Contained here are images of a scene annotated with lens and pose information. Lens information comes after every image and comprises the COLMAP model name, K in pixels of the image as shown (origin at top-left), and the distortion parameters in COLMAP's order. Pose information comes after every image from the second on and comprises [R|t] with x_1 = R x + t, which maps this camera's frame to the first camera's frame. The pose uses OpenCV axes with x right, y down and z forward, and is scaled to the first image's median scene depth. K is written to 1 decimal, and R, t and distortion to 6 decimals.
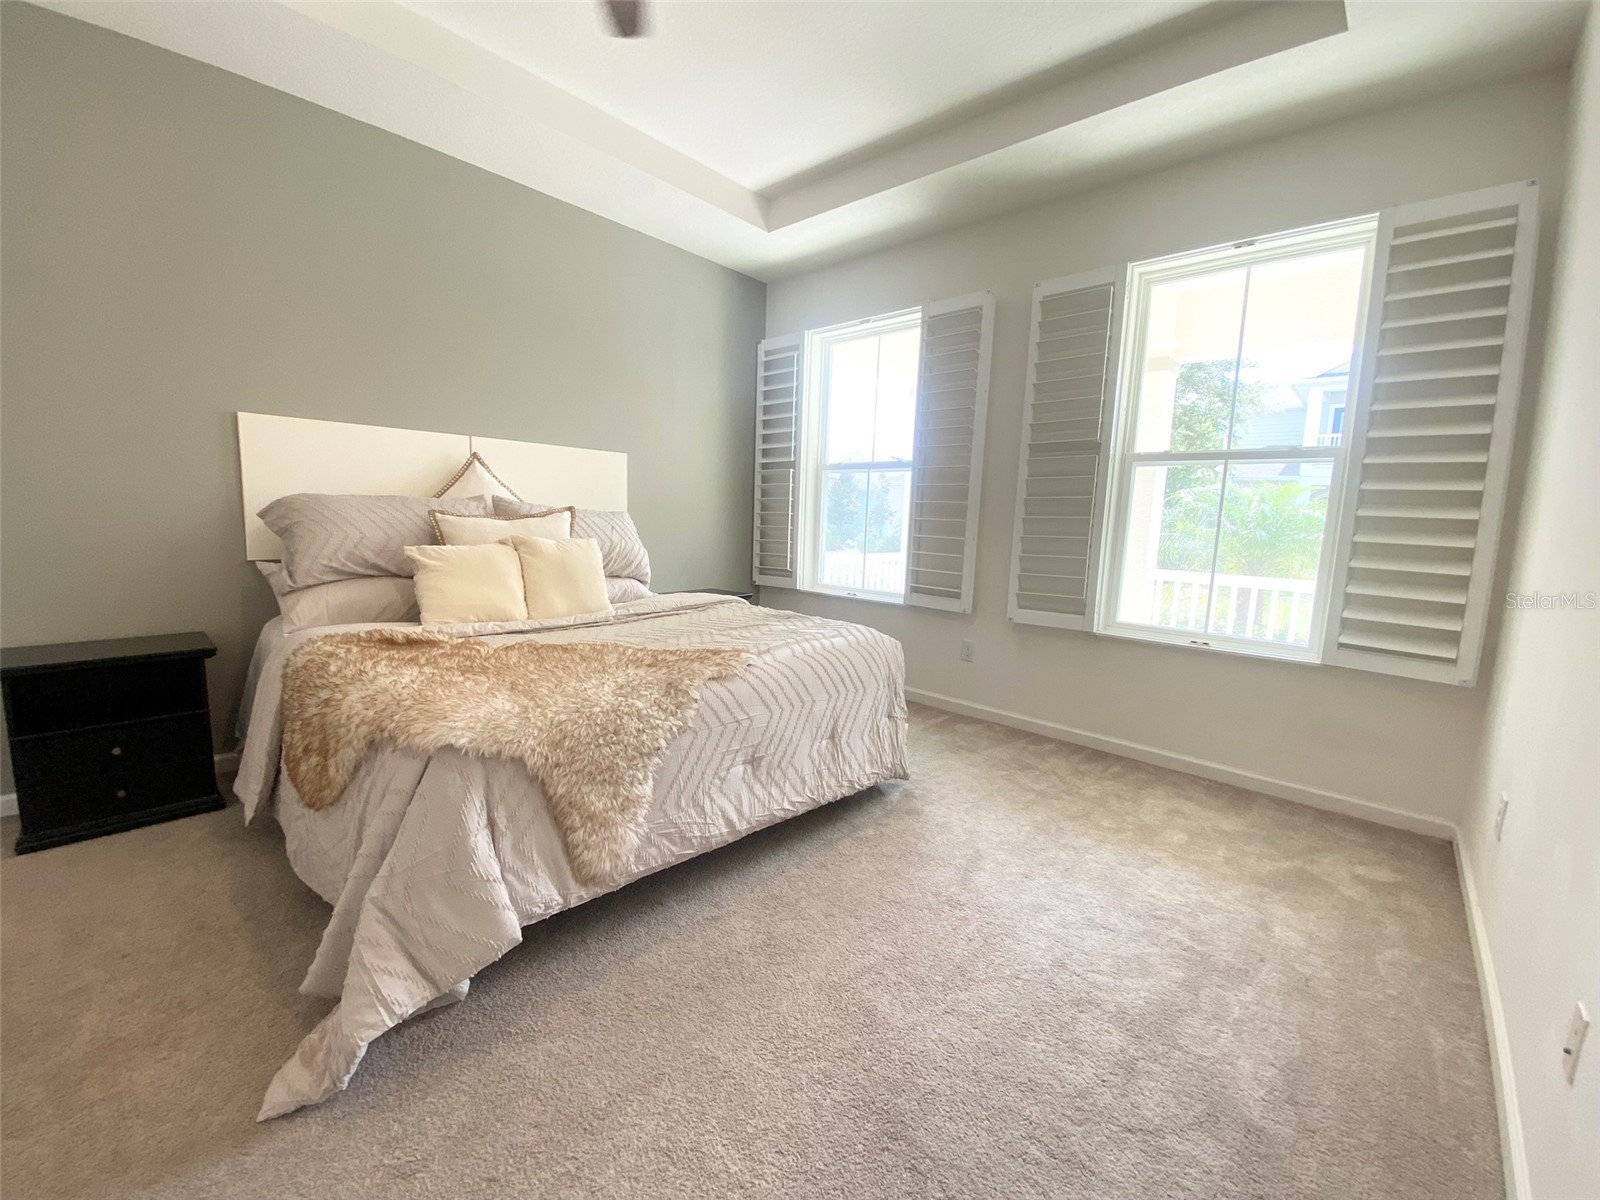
lens RADIAL K [[648.1, 0, 794.2], [0, 648.1, 603.2], [0, 0, 1]] dist [0.020991, -0.021343]
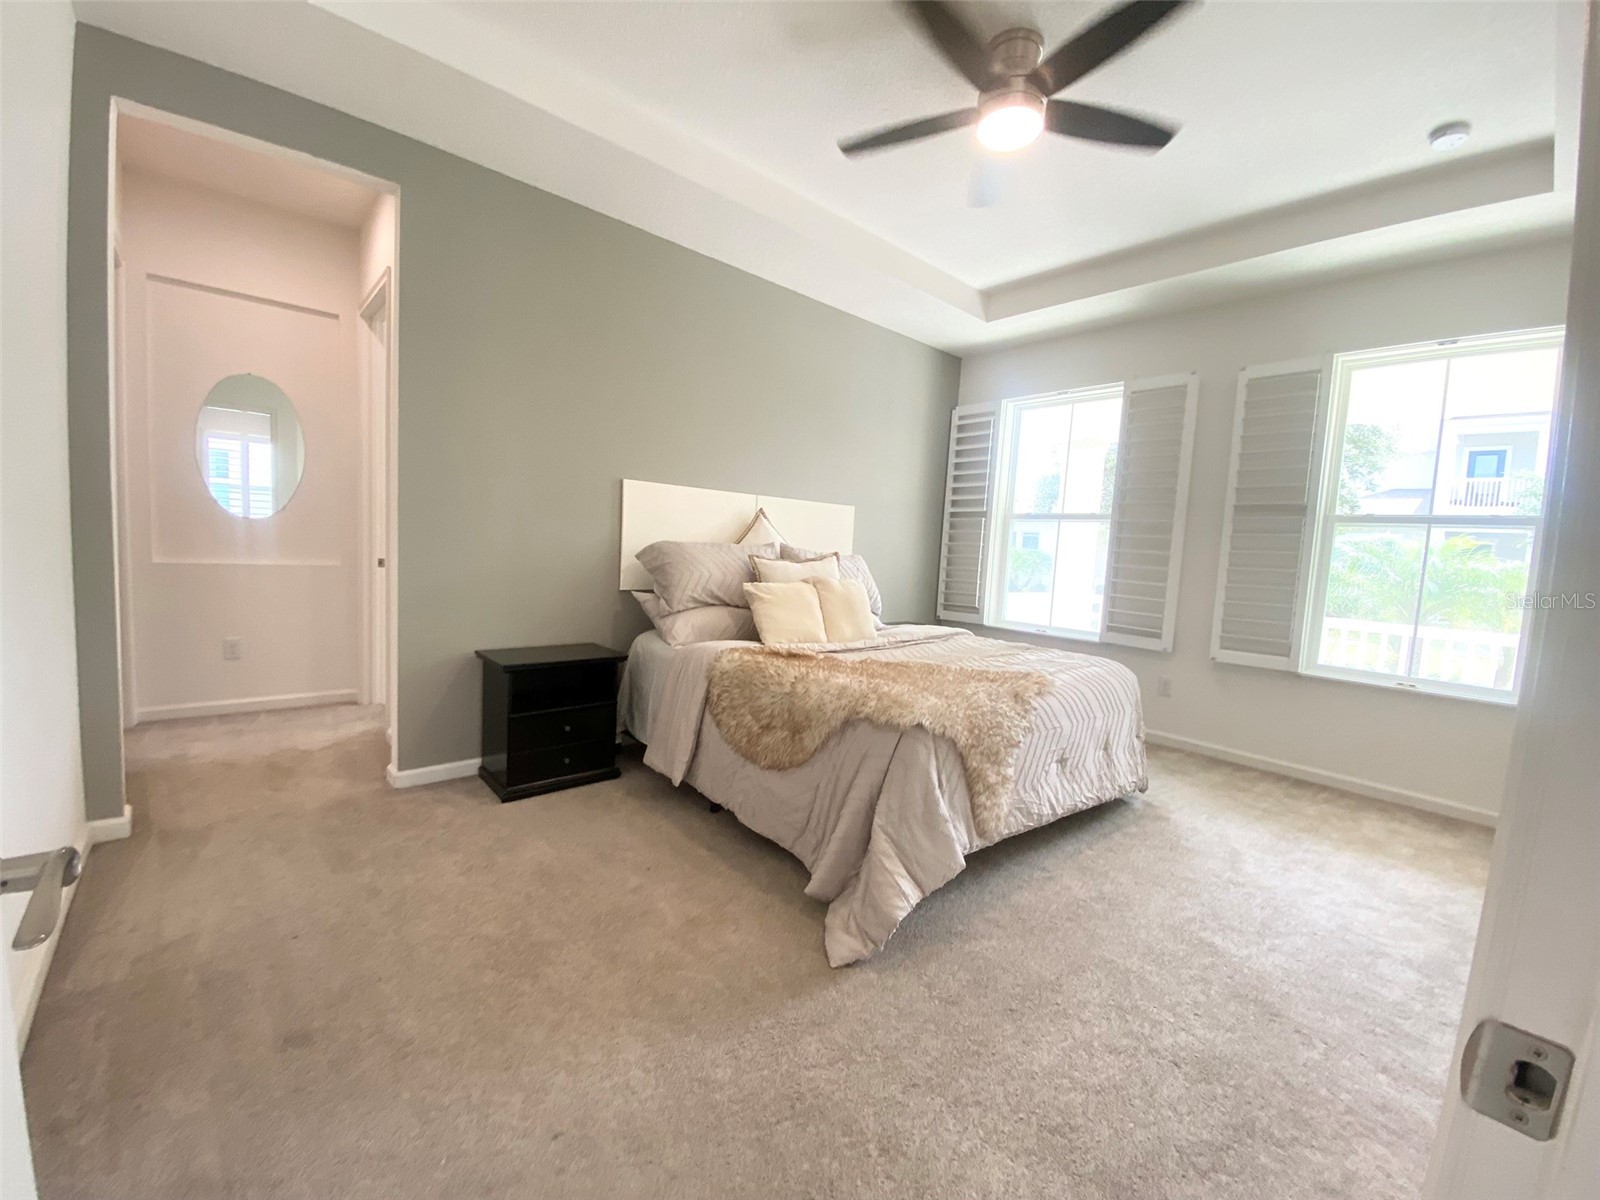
lens RADIAL K [[648.1, 0, 794.2], [0, 648.1, 603.2], [0, 0, 1]] dist [0.020991, -0.021343]
pose [[0.993753, 0.028825, -0.107818, -0.349841], [-0.034269, 0.998212, -0.048983, 0.012764], [0.106213, 0.052371, 0.992963, -0.260143]]
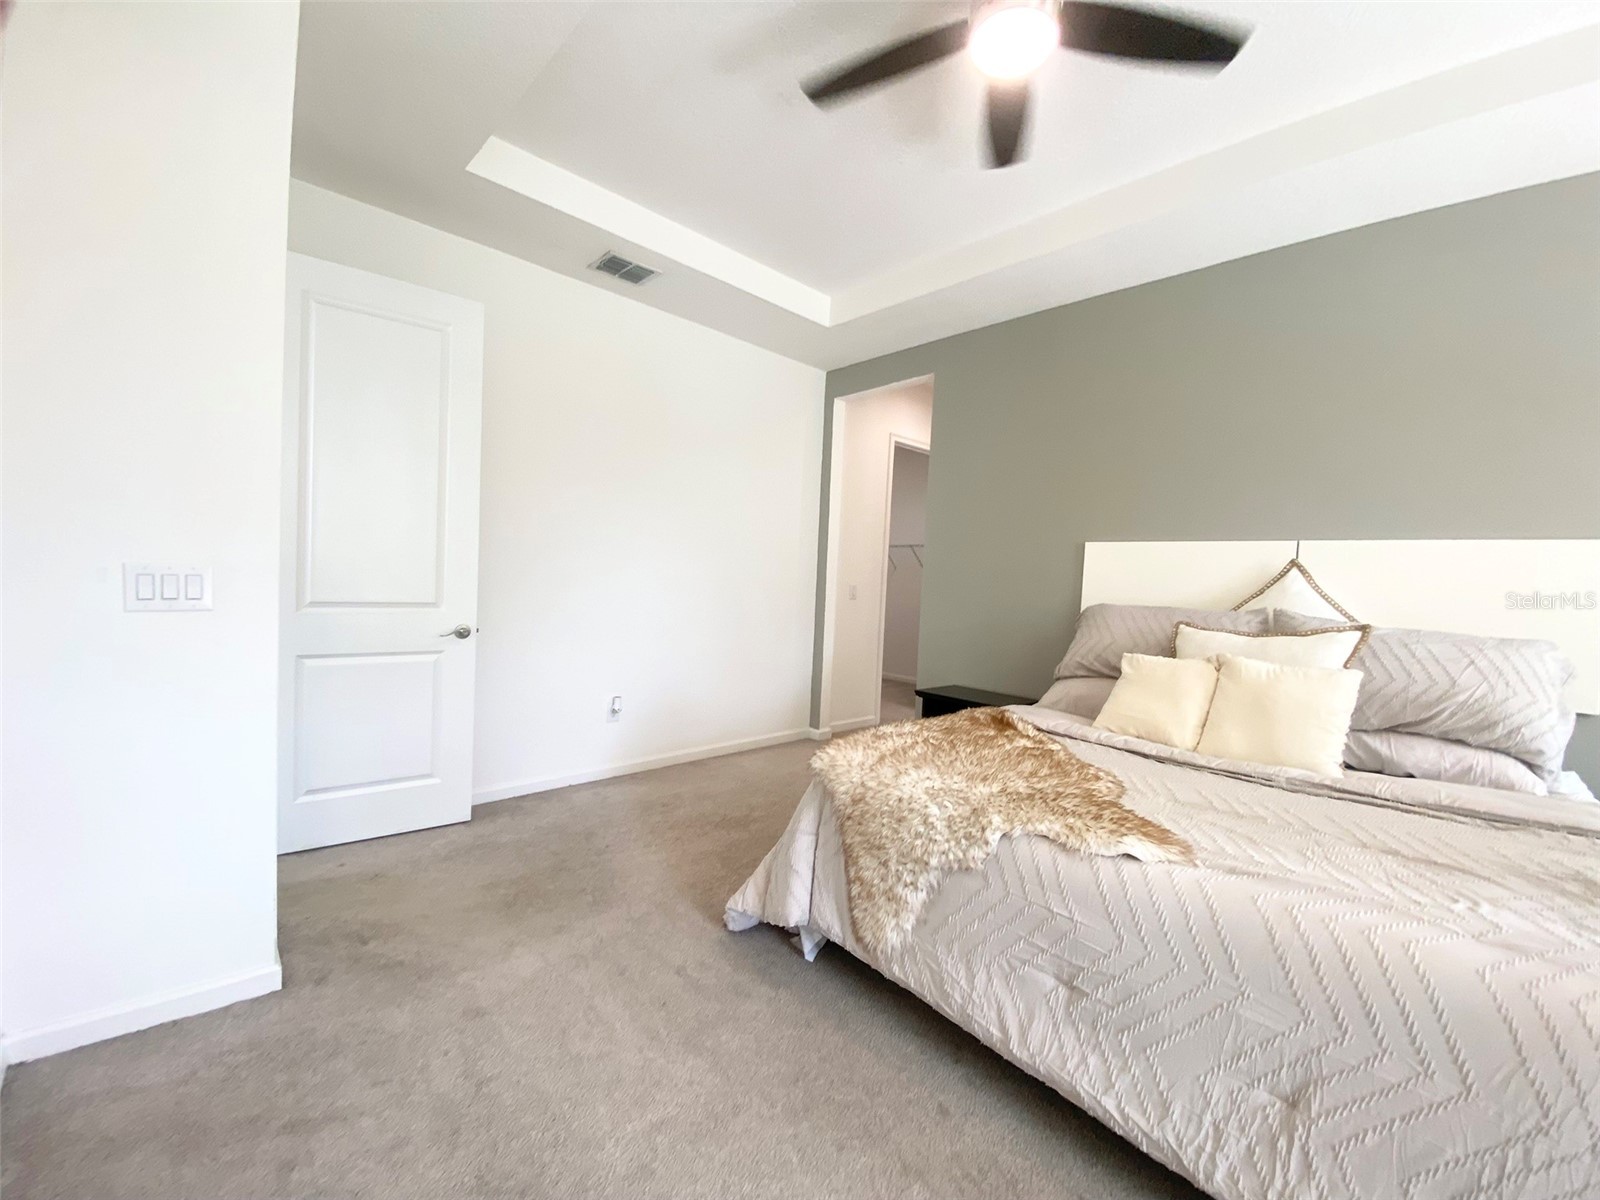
lens RADIAL K [[648.1, 0, 794.2], [0, 648.1, 603.2], [0, 0, 1]] dist [0.020991, -0.021343]
pose [[-0.080642, 0.000263, -0.996743, 0.486374], [-0.184206, 0.982771, 0.015162, -0.081766], [0.979574, 0.184829, -0.079205, 0.532455]]
